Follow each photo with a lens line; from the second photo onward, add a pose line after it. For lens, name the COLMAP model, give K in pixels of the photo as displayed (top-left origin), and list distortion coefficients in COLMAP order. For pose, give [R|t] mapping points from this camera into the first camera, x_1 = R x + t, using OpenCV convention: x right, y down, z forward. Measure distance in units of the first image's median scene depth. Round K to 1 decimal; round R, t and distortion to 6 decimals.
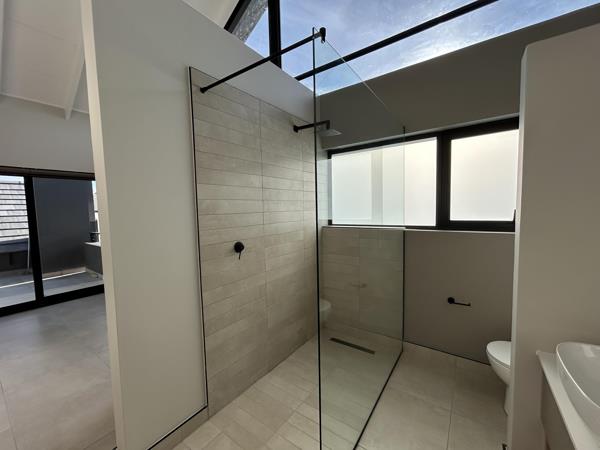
lens RADIAL K [[242.6, 0, 301.5], [0, 242.6, 224.8], [0, 0, 1]] dist [-0.006736, -0.000222]
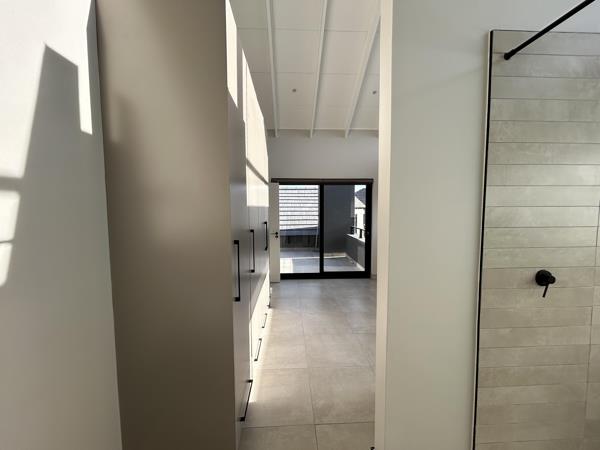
lens RADIAL K [[242.6, 0, 303.0], [0, 242.6, 227.9], [0, 0, 1]] dist [-0.006736, -0.000222]
pose [[0.620032, 0.082569, -0.780220, -0.158824], [-0.065013, 0.996434, 0.053785, -0.035878], [0.781878, 0.017376, 0.623189, 0.068308]]
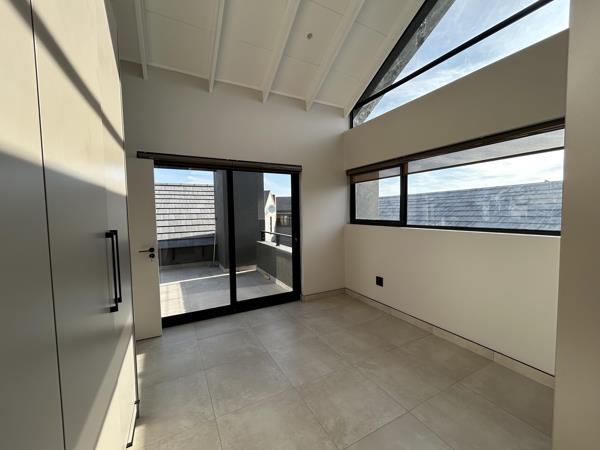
lens RADIAL K [[242.6, 0, 302.7], [0, 242.6, 225.3], [0, 0, 1]] dist [-0.006736, -0.000222]
pose [[0.897751, 0.035452, -0.439075, -0.945004], [-0.037728, 0.999282, 0.003545, -0.006419], [0.438885, 0.013383, 0.898443, 0.583520]]
